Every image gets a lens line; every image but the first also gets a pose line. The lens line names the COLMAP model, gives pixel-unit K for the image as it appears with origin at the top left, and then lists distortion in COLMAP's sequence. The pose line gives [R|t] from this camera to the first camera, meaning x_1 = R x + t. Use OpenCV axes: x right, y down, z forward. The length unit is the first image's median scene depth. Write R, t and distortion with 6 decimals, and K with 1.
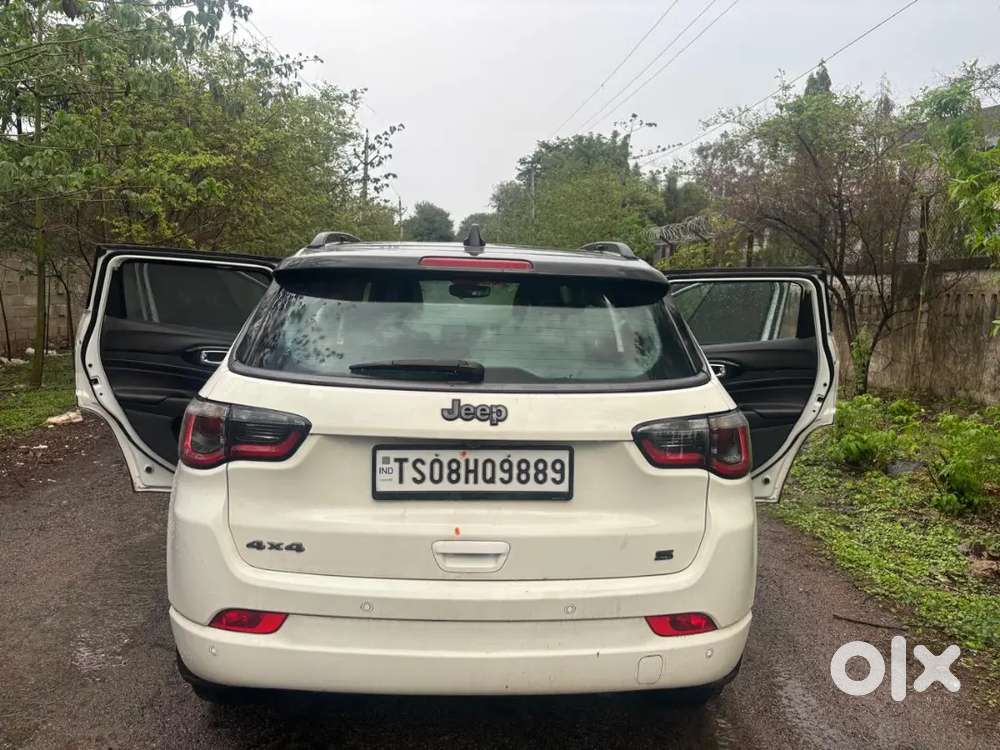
lens RADIAL K [[749.7, 0, 499.6], [0, 749.7, 378.1], [0, 0, 1]] dist [0.059185, -0.054605]
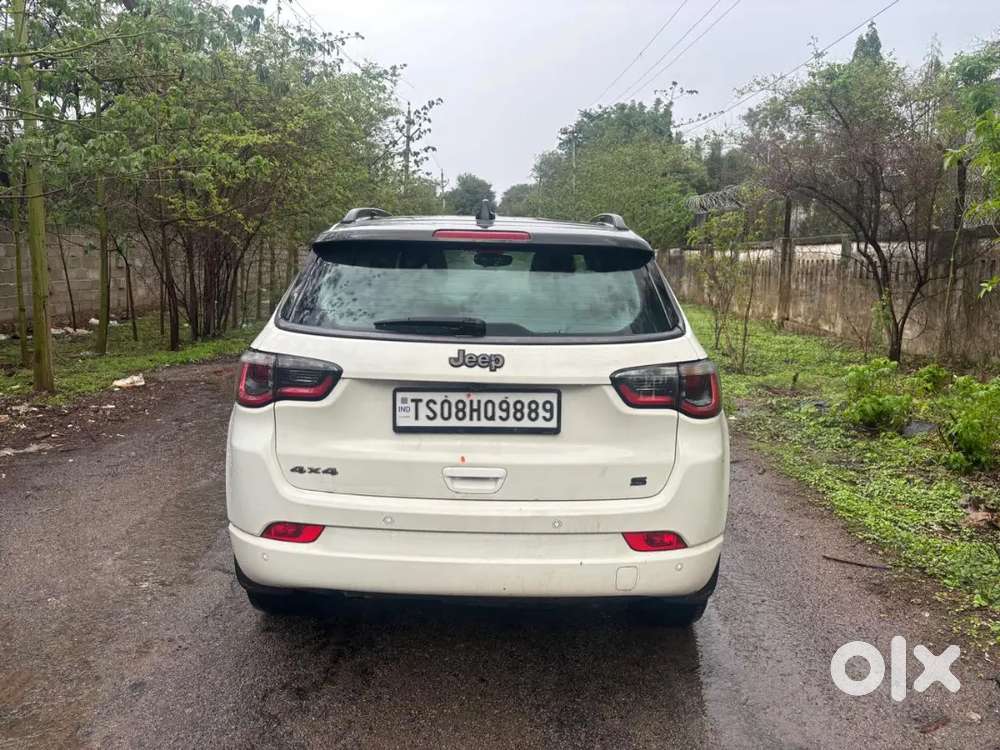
lens RADIAL K [[749.7, 0, 501.2], [0, 749.7, 368.9], [0, 0, 1]] dist [0.059185, -0.054605]
pose [[0.998452, 0.000066, -0.055620, 0.040344], [0.001357, 0.999673, 0.025550, 0.016193], [0.055603, -0.025586, 0.998125, -0.107456]]
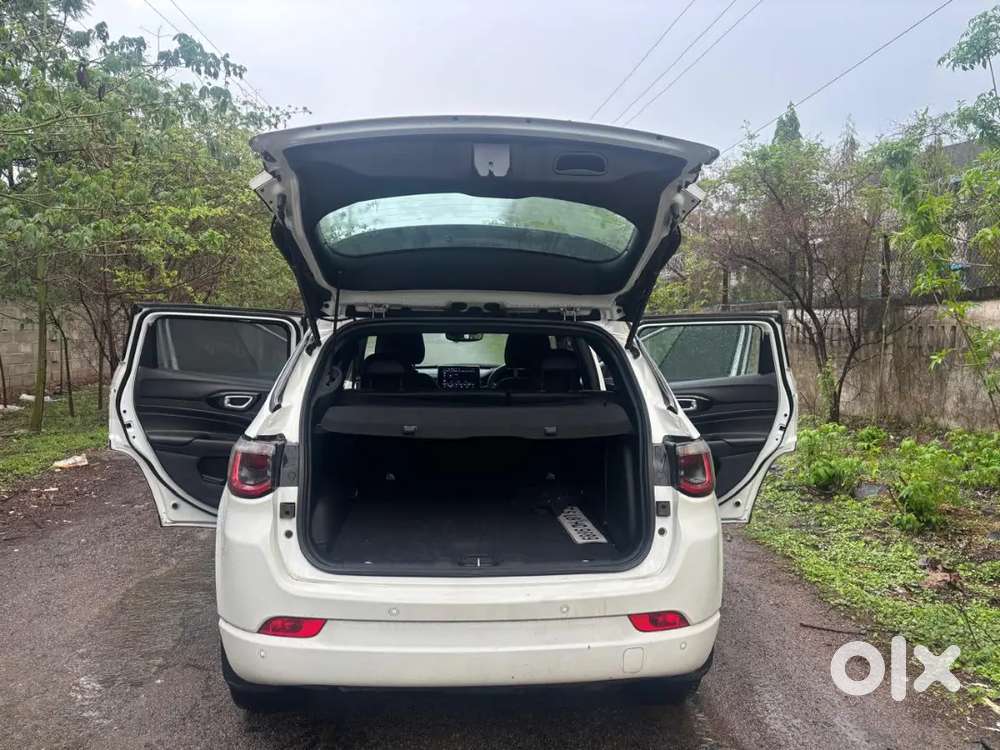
lens RADIAL K [[749.7, 0, 502.9], [0, 749.7, 379.8], [0, 0, 1]] dist [0.059185, -0.054605]
pose [[0.999518, -0.018891, 0.024639, -0.015265], [0.019977, 0.998805, -0.044613, -0.002299], [-0.023767, 0.045084, 0.998700, -0.115837]]
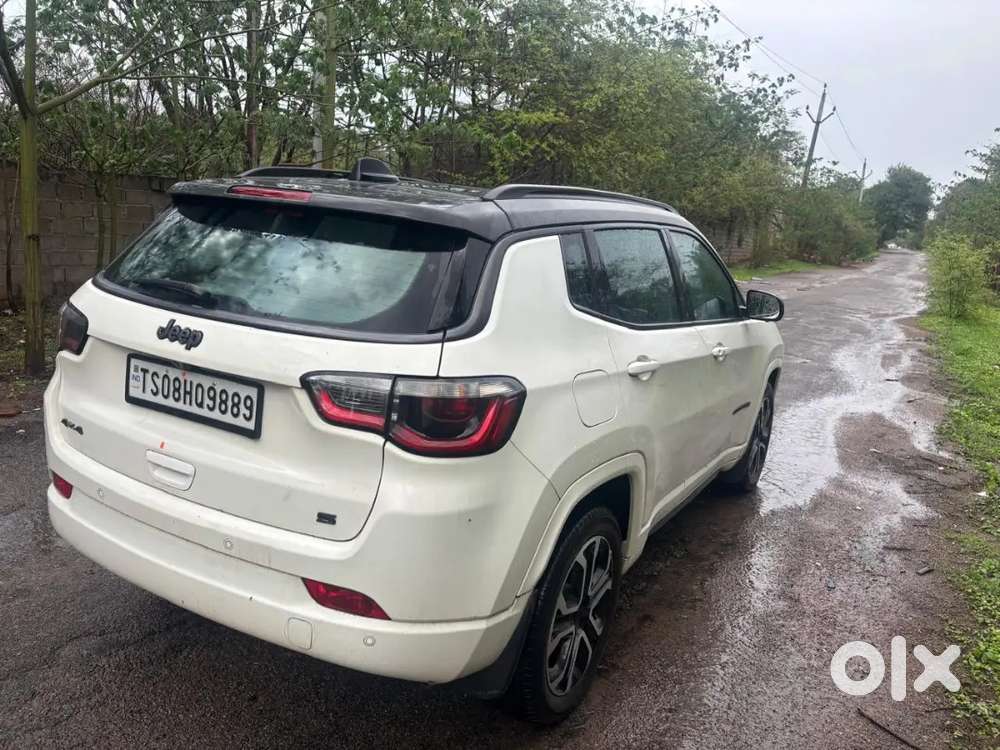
lens RADIAL K [[749.7, 0, 541.1], [0, 749.7, 377.8], [0, 0, 1]] dist [0.059185, -0.054605]
pose [[0.851859, 0.157472, -0.499538, 0.511074], [-0.134720, 0.987521, 0.081564, -0.026106], [0.506149, -0.002183, 0.862443, 0.200710]]
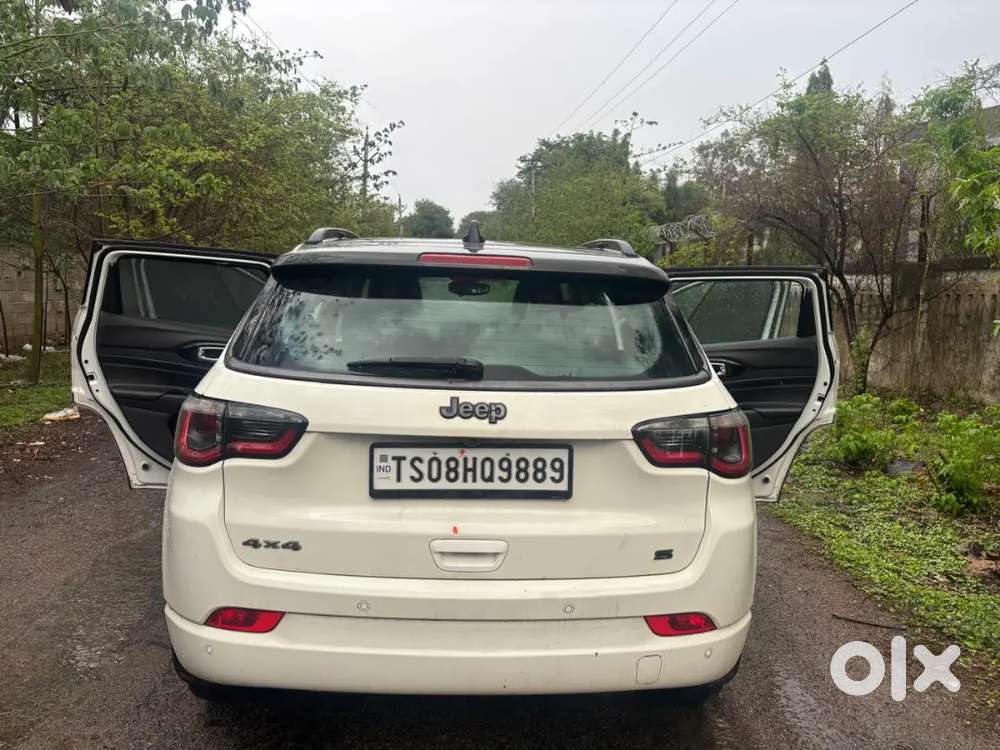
lens RADIAL K [[749.7, 0, 501.8], [0, 749.7, 381.1], [0, 0, 1]] dist [0.059185, -0.054605]
pose [[0.999986, 0.003888, 0.003709, 0.000307], [-0.003912, 0.999972, 0.006306, 0.000423], [-0.003684, -0.006320, 0.999973, 0.005268]]
